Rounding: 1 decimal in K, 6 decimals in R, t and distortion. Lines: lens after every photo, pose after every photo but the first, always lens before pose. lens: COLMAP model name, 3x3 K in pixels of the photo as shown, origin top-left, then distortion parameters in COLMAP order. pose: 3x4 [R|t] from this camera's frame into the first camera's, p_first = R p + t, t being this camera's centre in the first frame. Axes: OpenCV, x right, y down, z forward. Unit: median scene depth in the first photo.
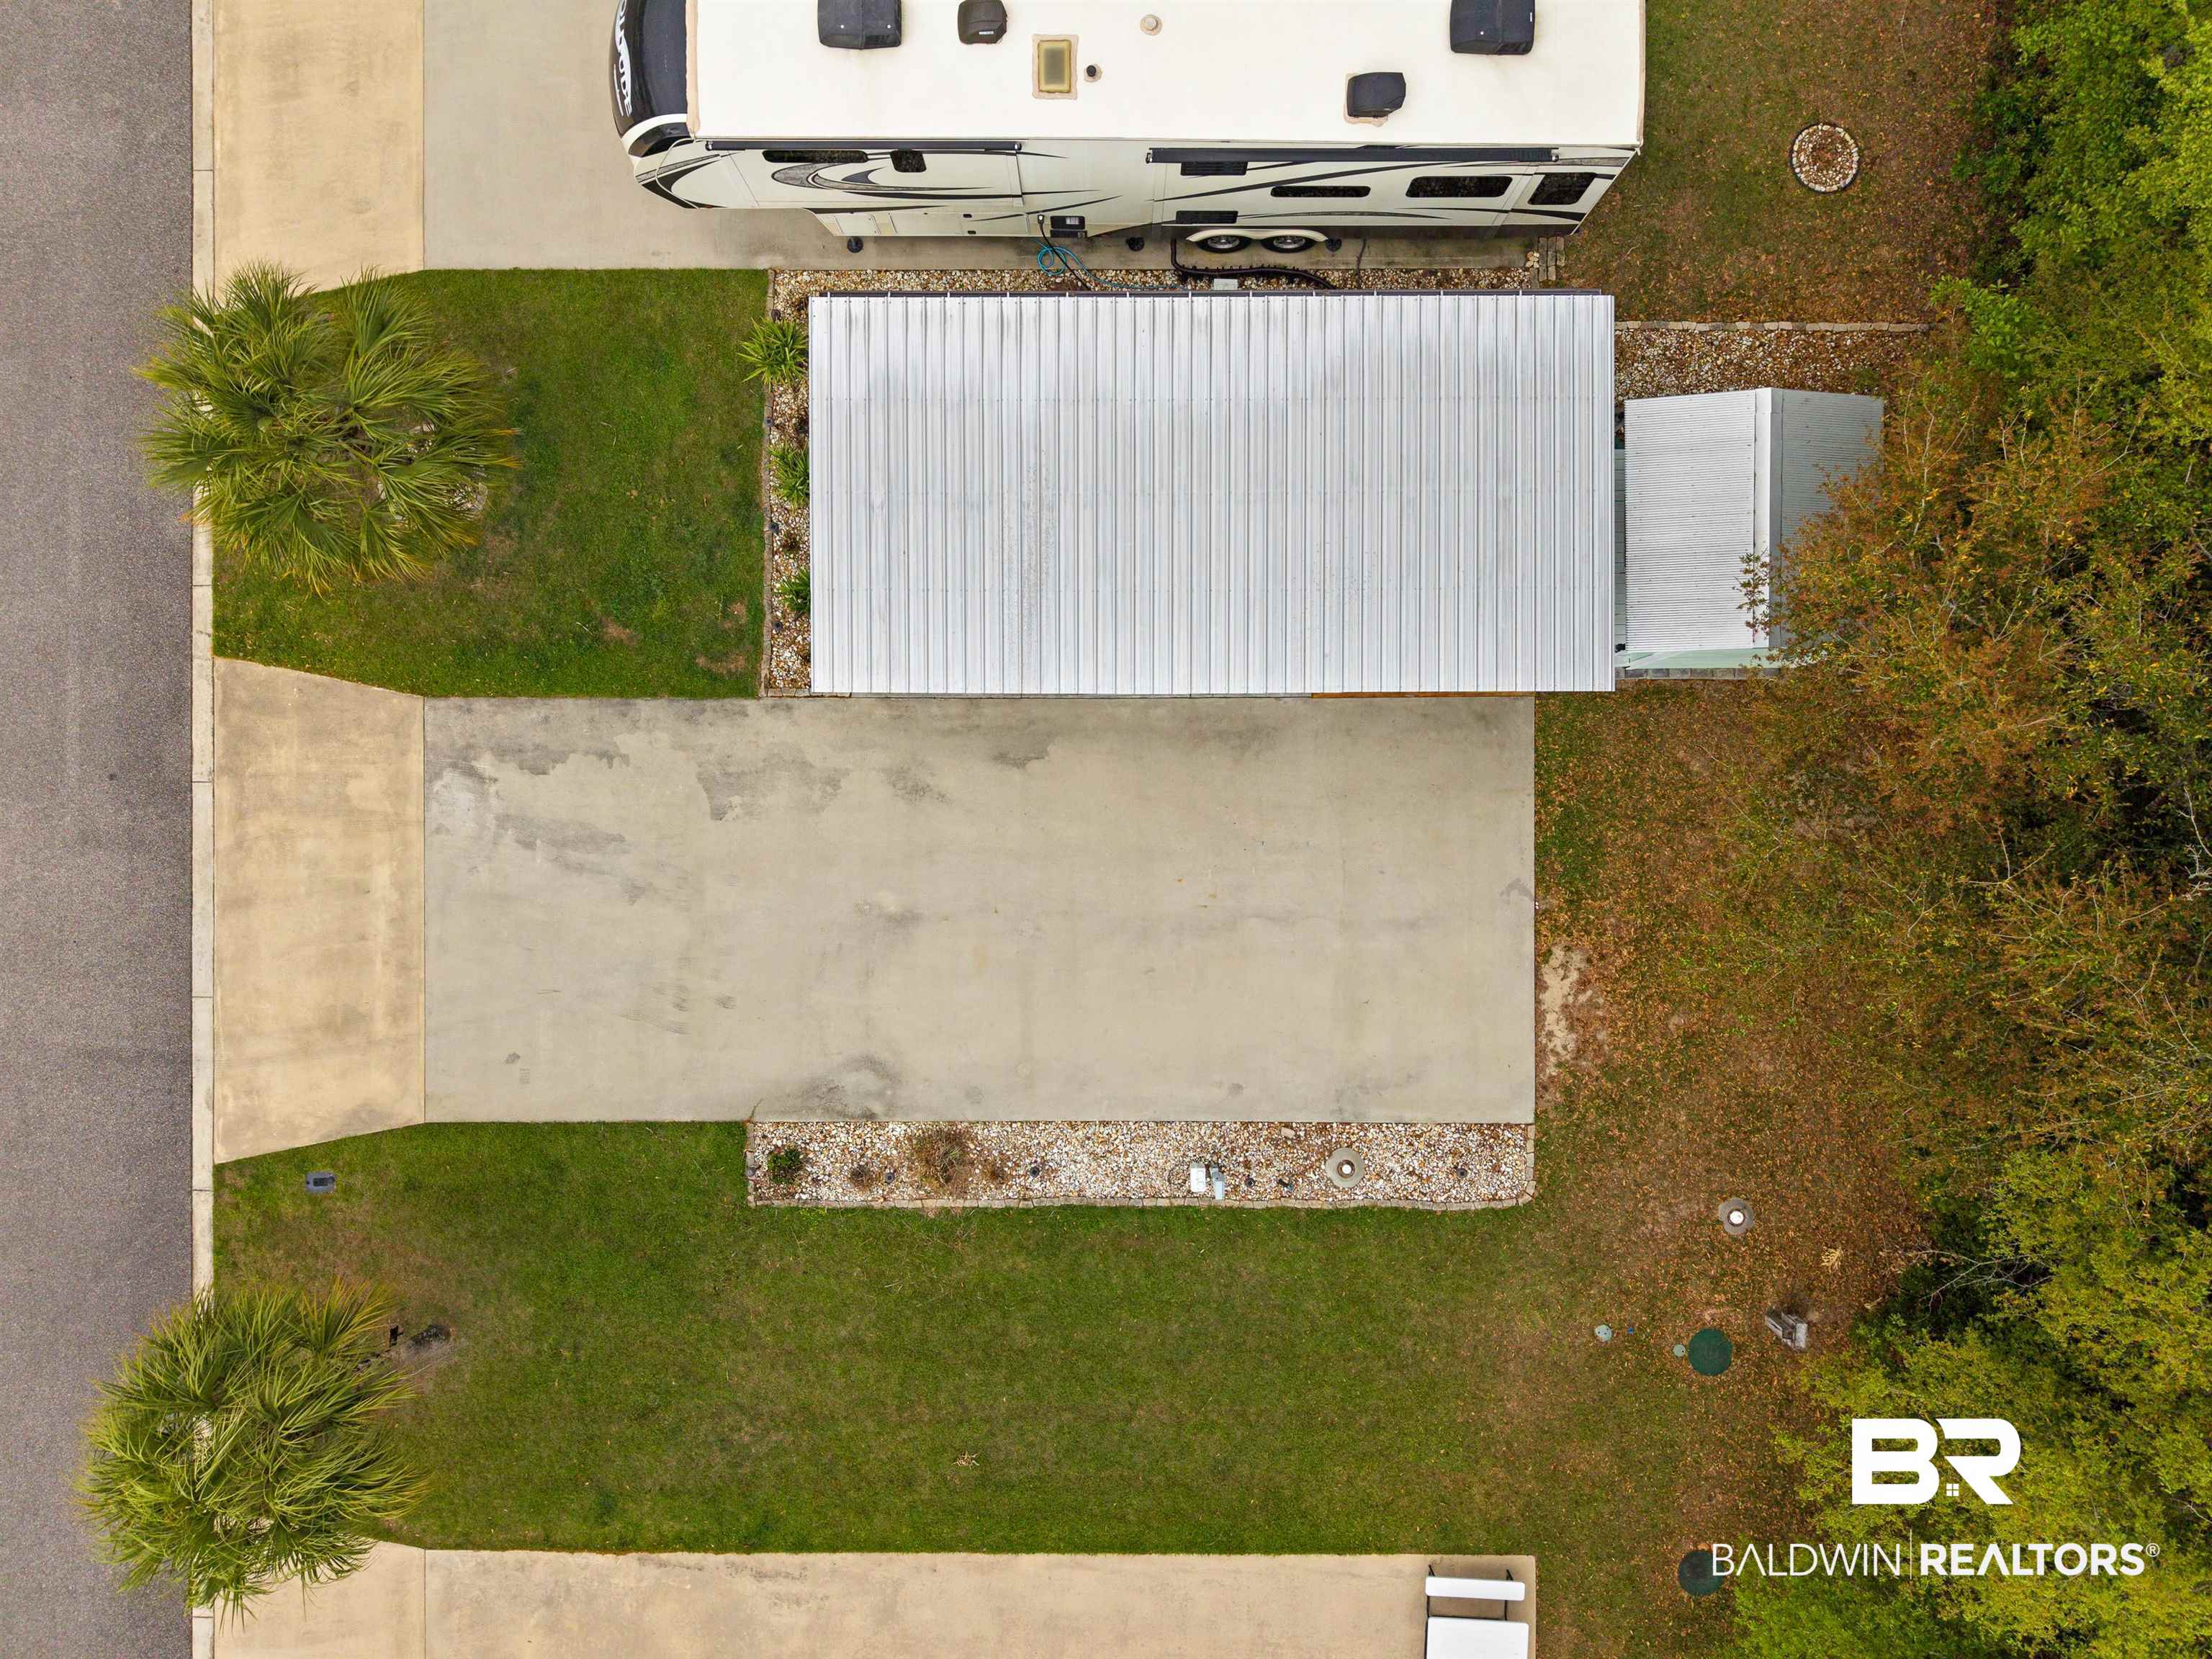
lens RADIAL K [[1483.8, 0, 1106.0], [0, 1483.8, 829.5], [0, 0, 1]] dist [0.027179, -0.032651]
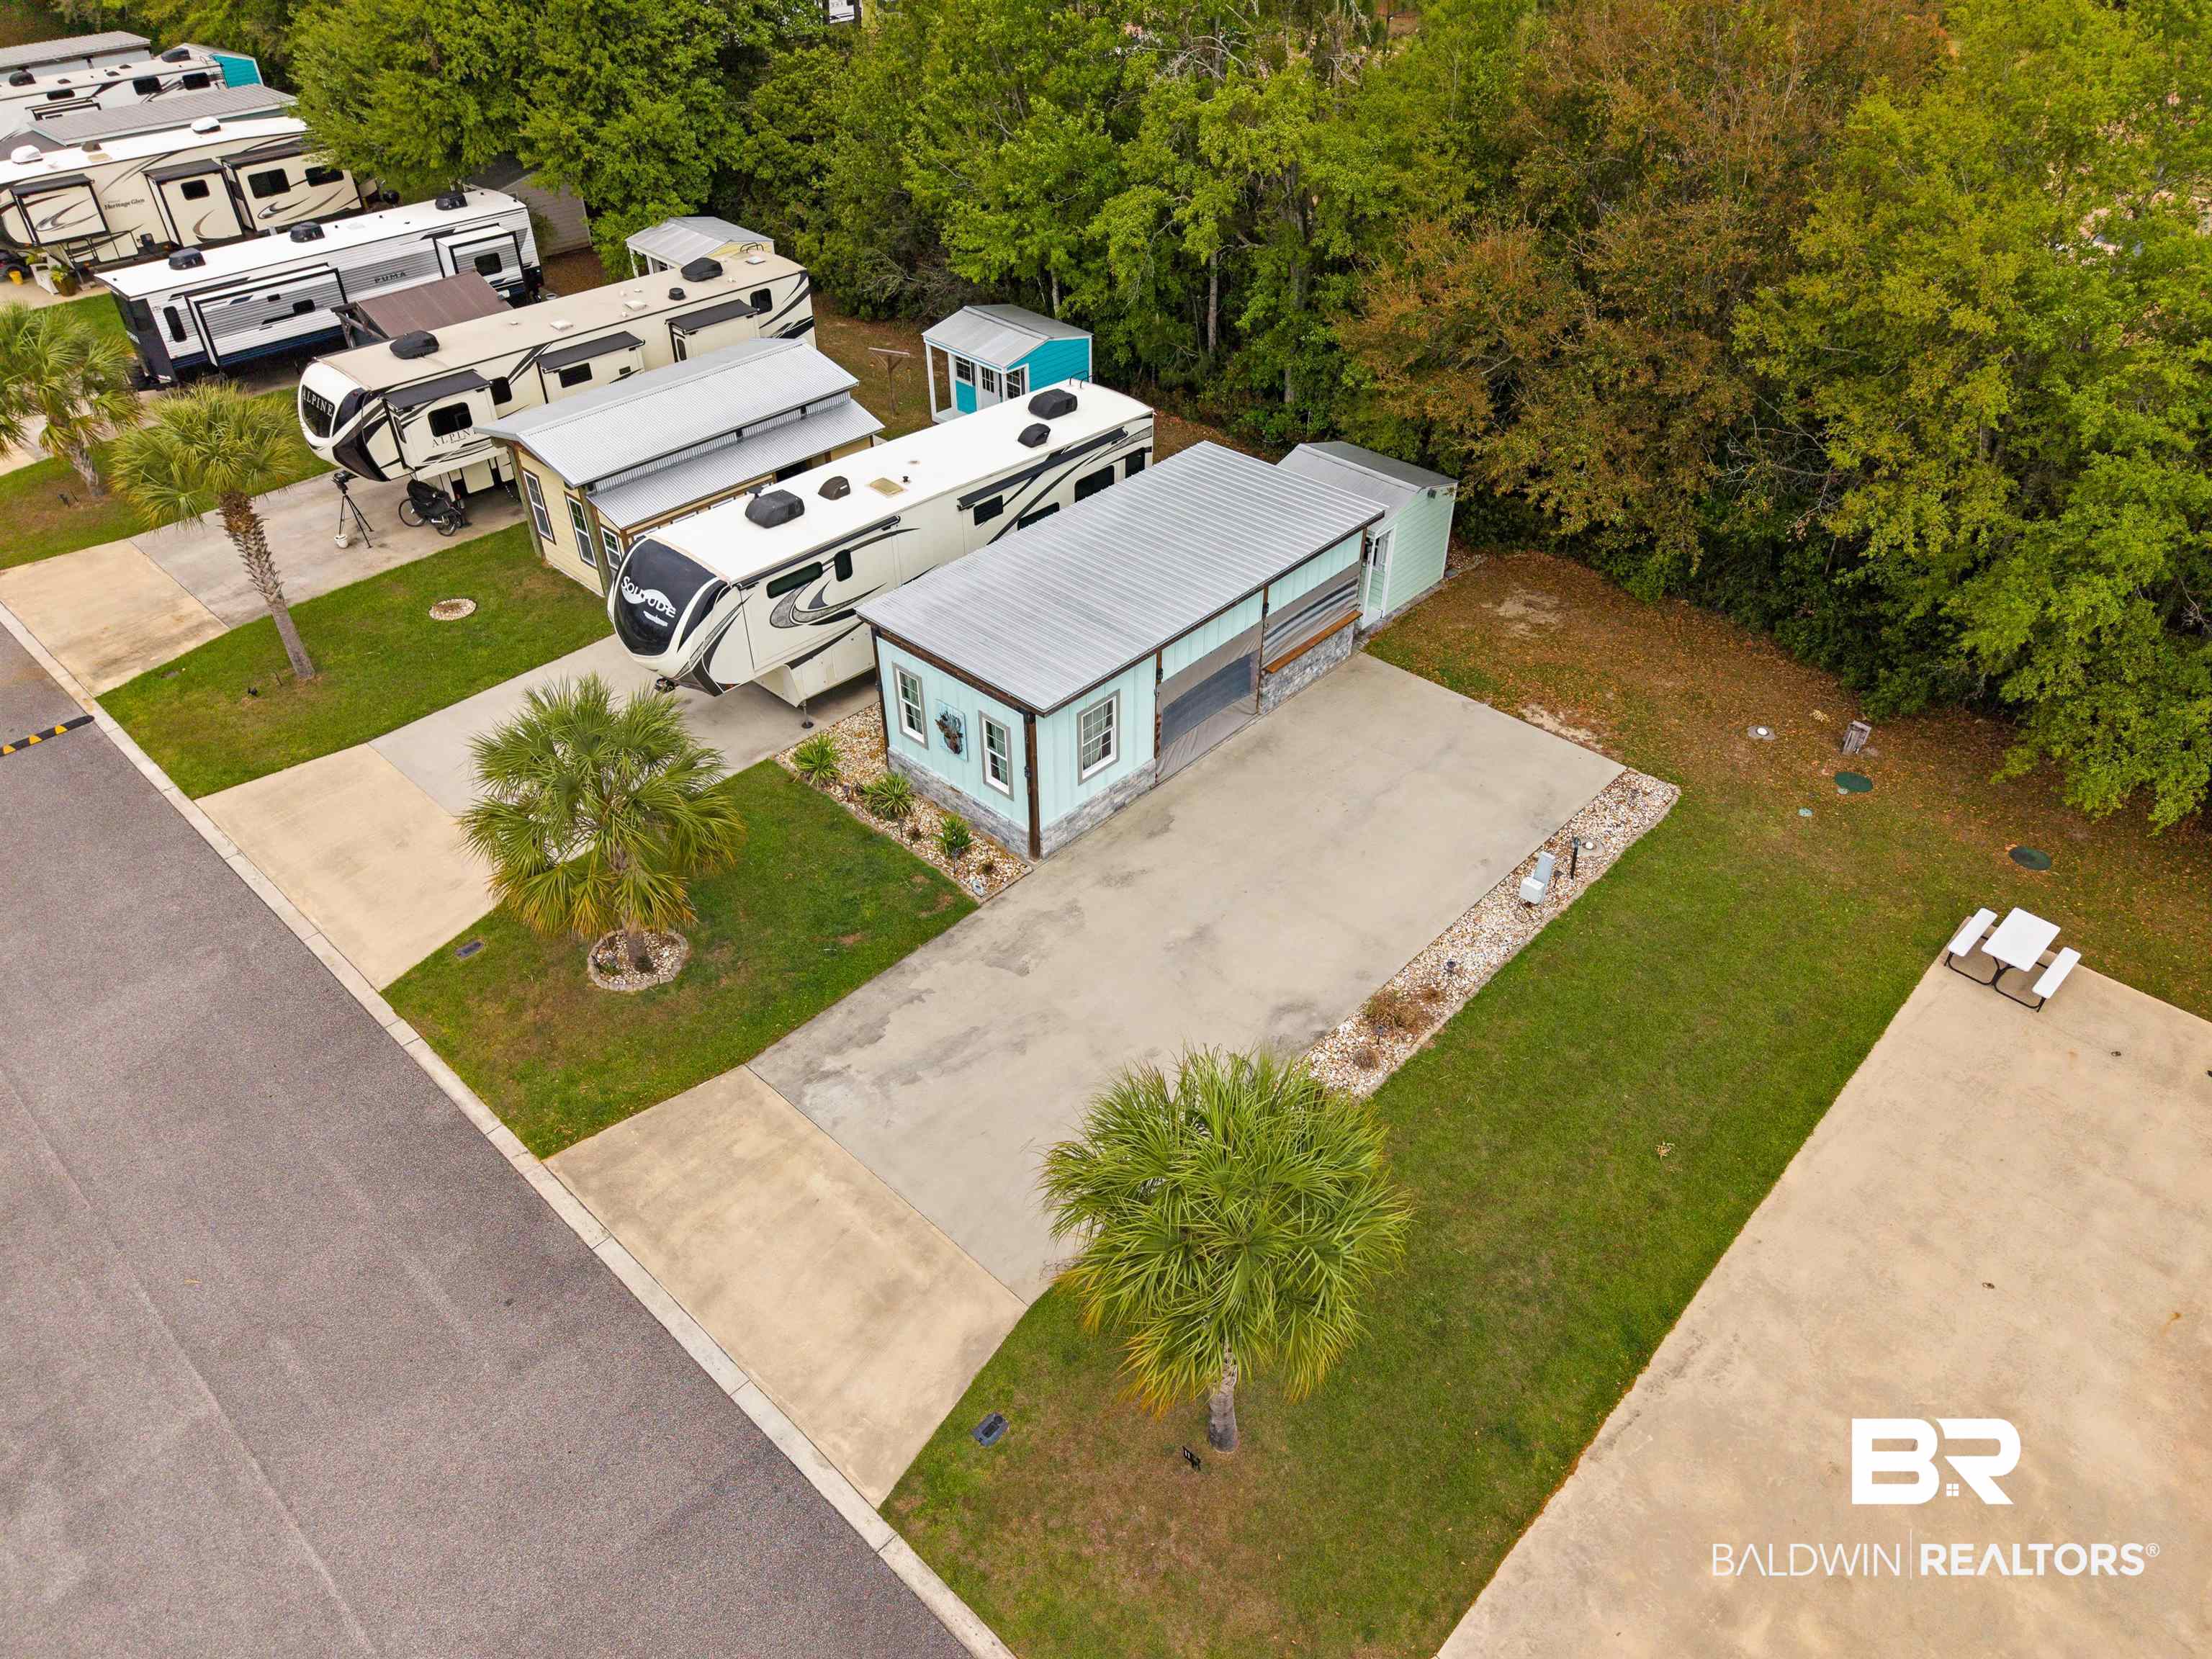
lens RADIAL K [[1483.8, 0, 1106.0], [0, 1483.8, 829.5], [0, 0, 1]] dist [0.027179, -0.032651]
pose [[0.684064, -0.449079, 0.574791, -0.815583], [0.729421, 0.422169, -0.538255, 0.593798], [-0.000940, 0.787466, 0.616358, 0.226051]]
